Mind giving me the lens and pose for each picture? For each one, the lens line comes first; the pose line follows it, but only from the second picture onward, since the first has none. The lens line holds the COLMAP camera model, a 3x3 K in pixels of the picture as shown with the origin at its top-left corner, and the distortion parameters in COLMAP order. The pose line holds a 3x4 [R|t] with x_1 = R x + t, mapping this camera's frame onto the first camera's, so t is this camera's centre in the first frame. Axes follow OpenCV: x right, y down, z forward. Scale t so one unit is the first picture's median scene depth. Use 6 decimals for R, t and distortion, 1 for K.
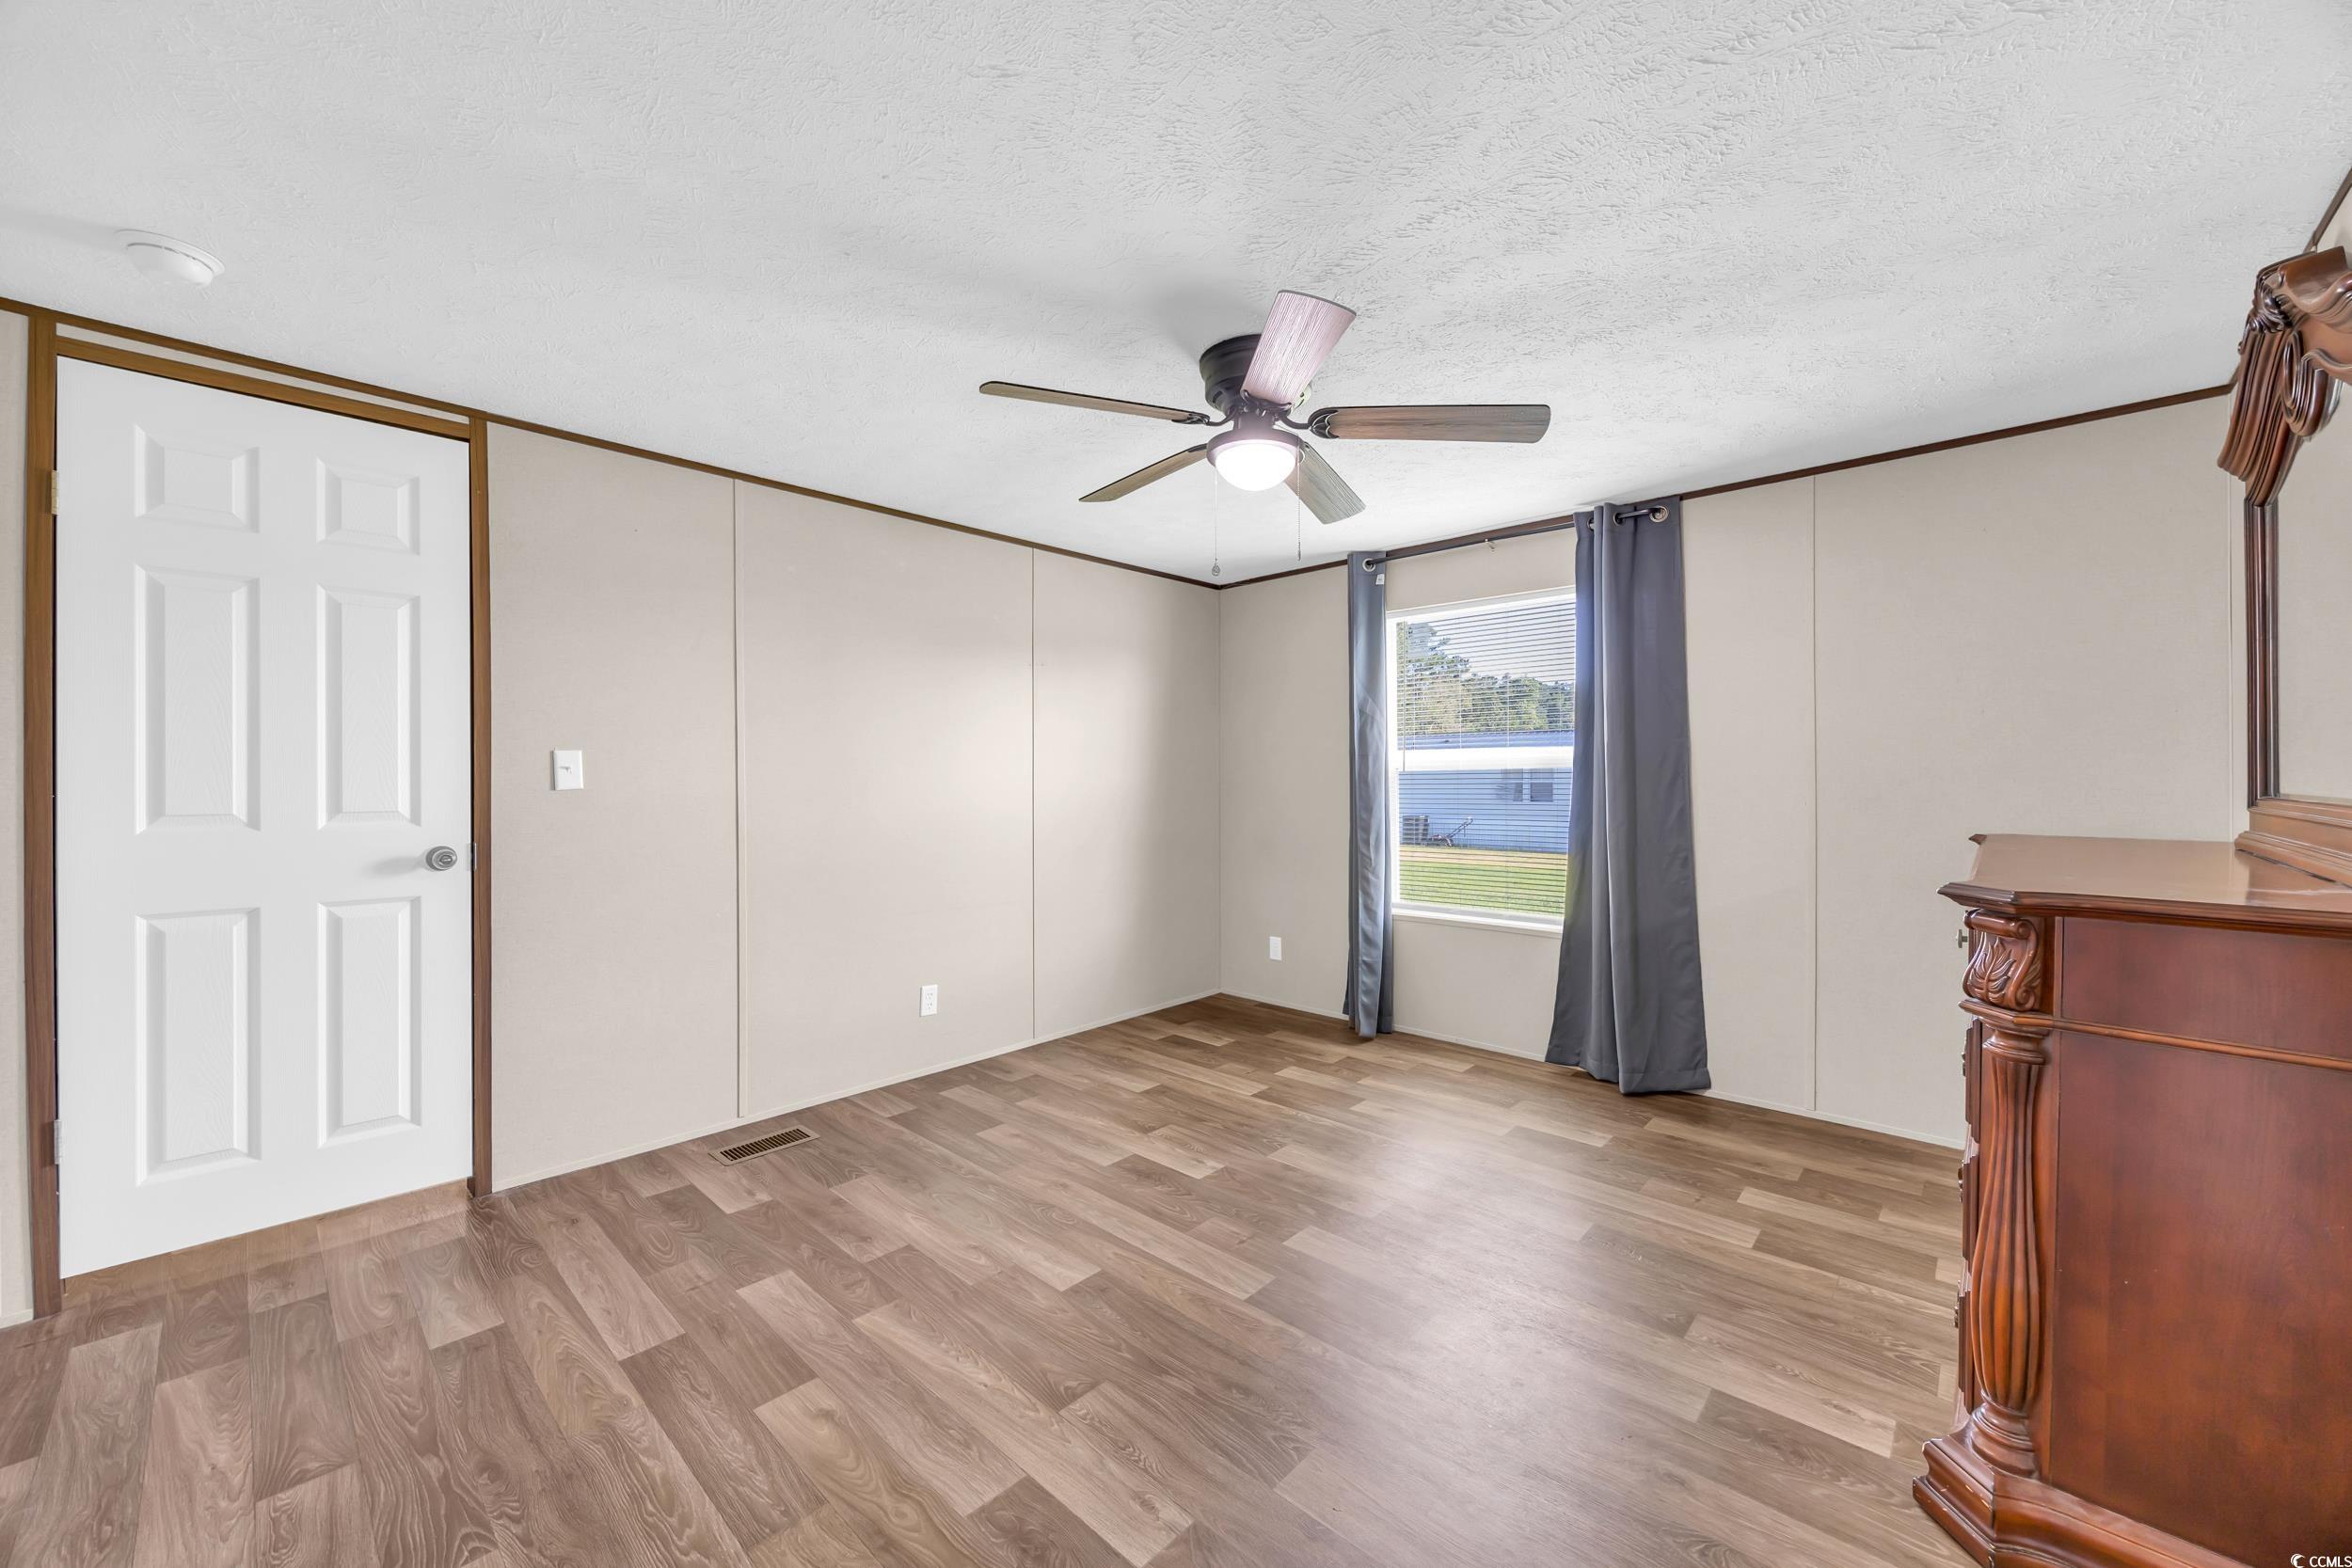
lens RADIAL K [[906.4, 0, 1179.9], [0, 906.4, 779.6], [0, 0, 1]] dist [-0.002213, 0.000082]
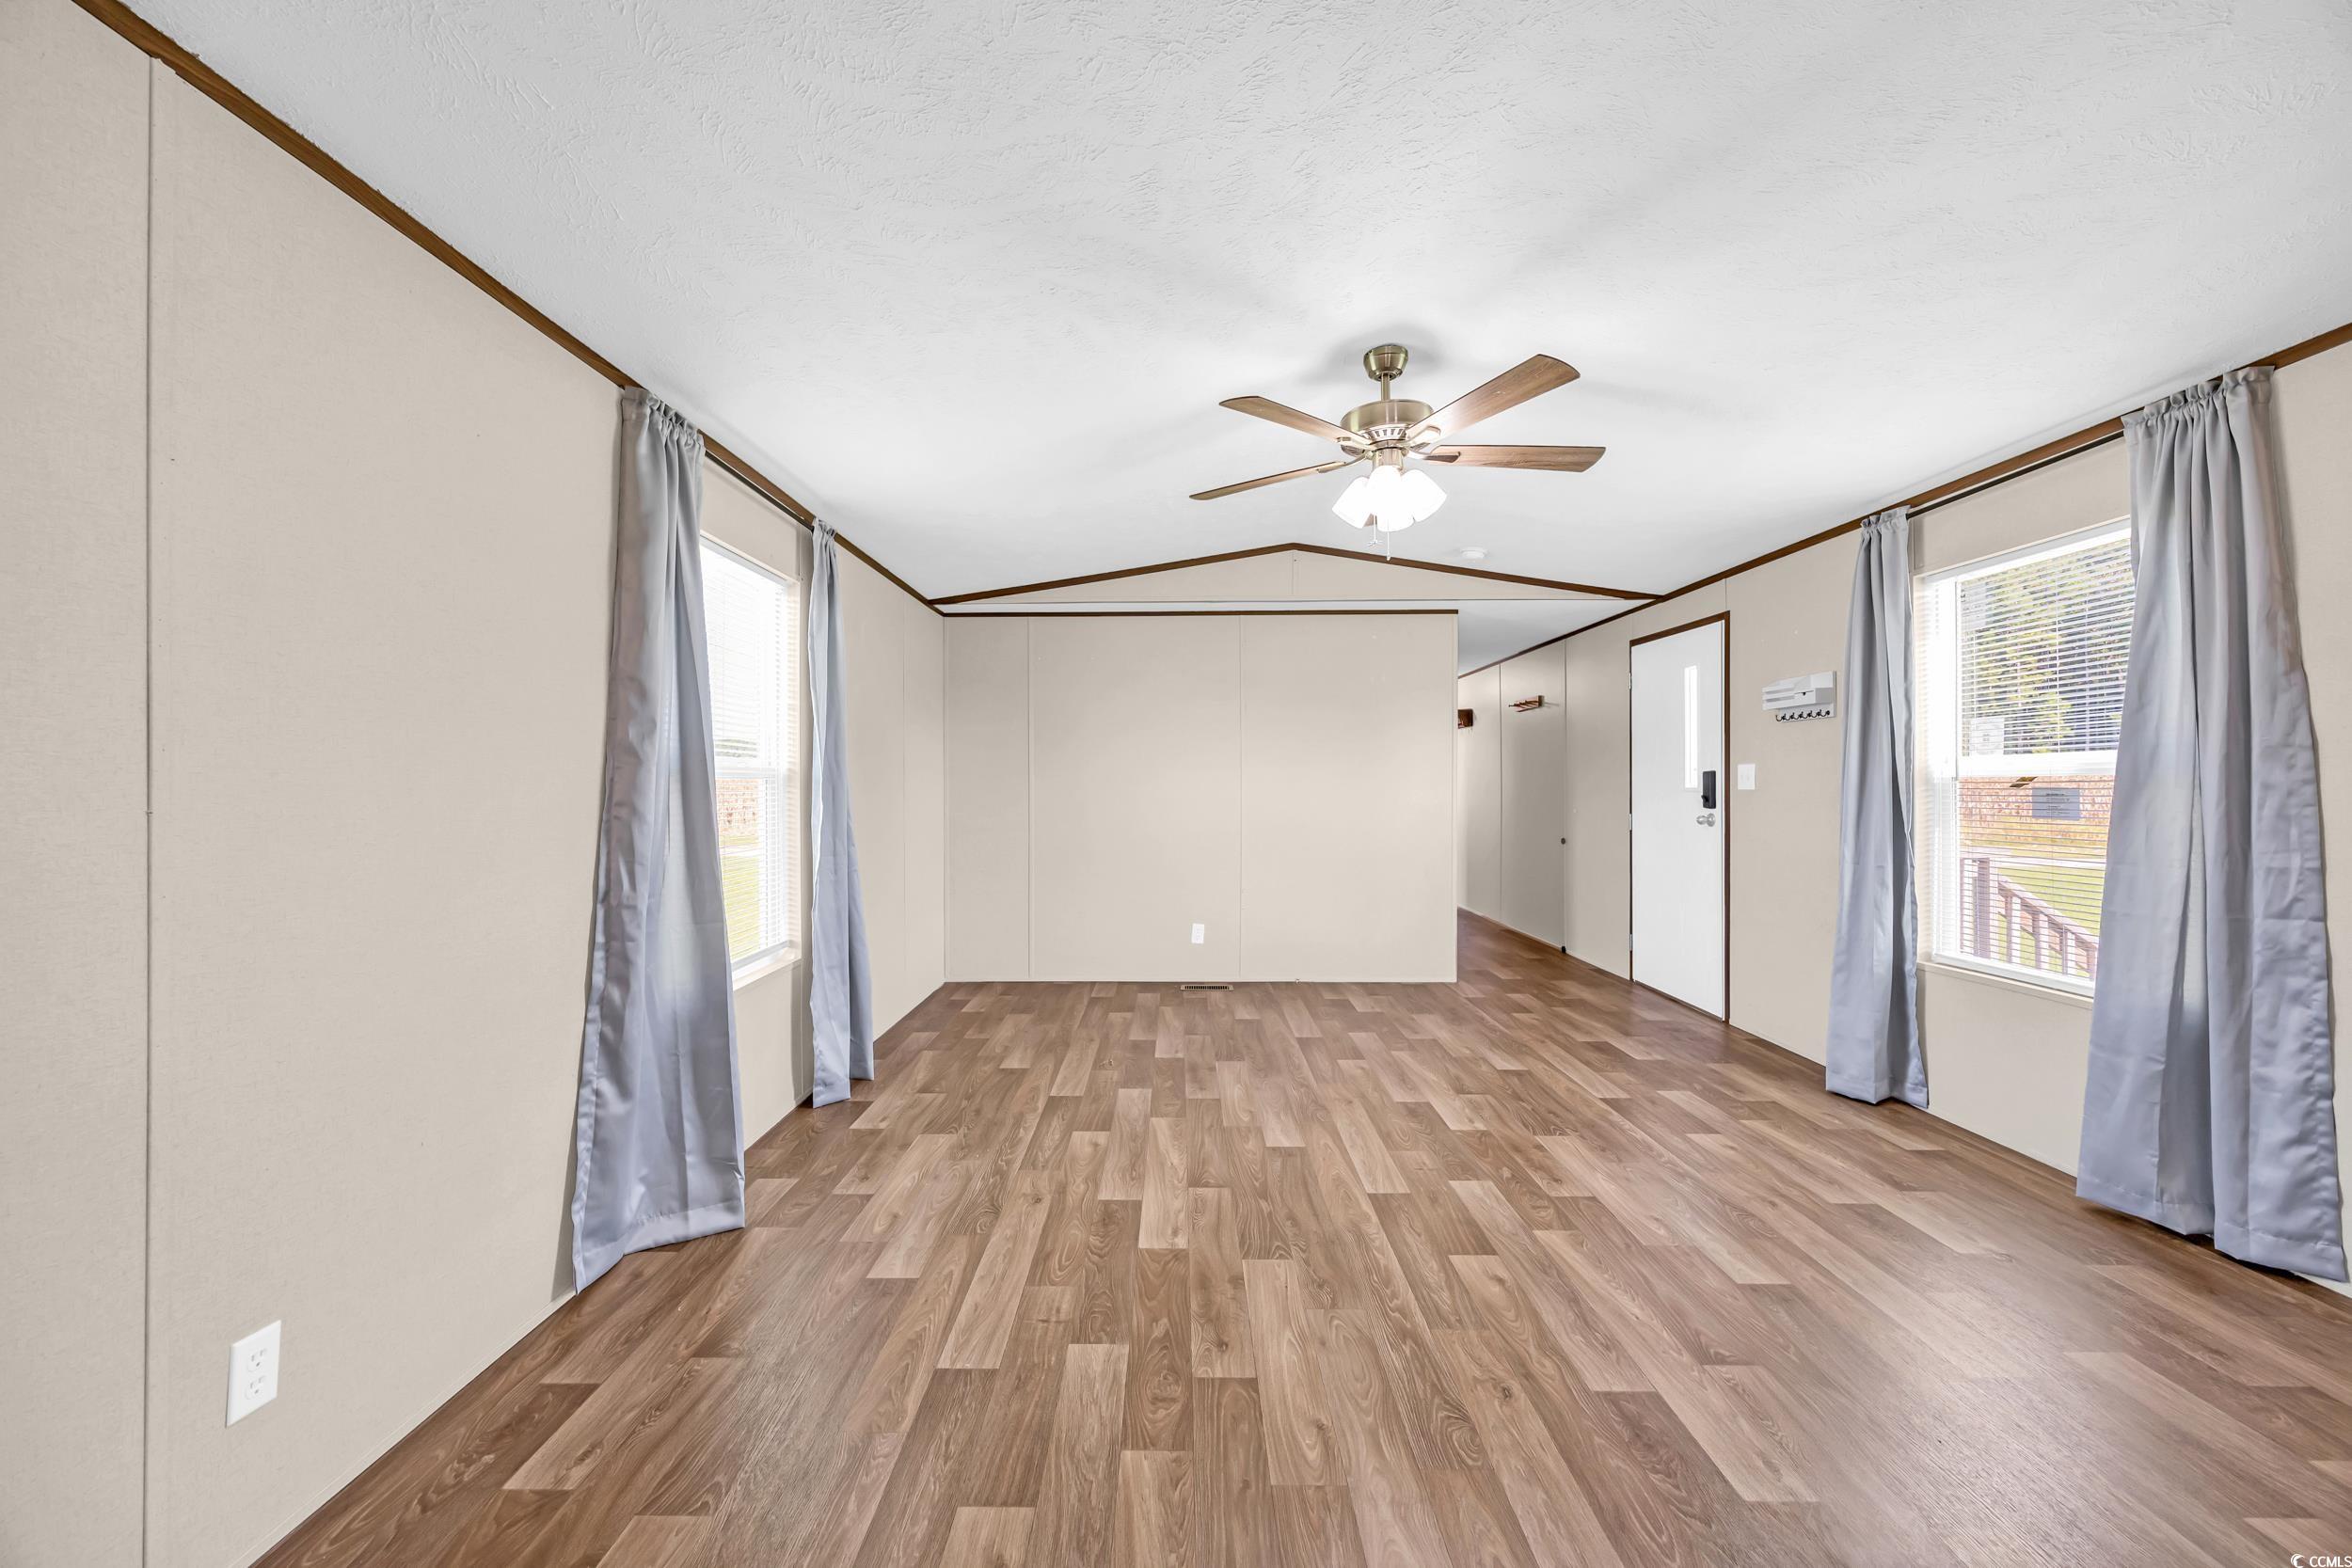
lens RADIAL K [[906.4, 0, 1146.6], [0, 906.4, 779.5], [0, 0, 1]] dist [-0.002213, 0.000082]
pose [[0.662669, -0.002489, -0.748908, 0.209583], [-0.002194, 0.999984, -0.005264, -0.000406], [0.748909, 0.005131, 0.662653, -0.199424]]
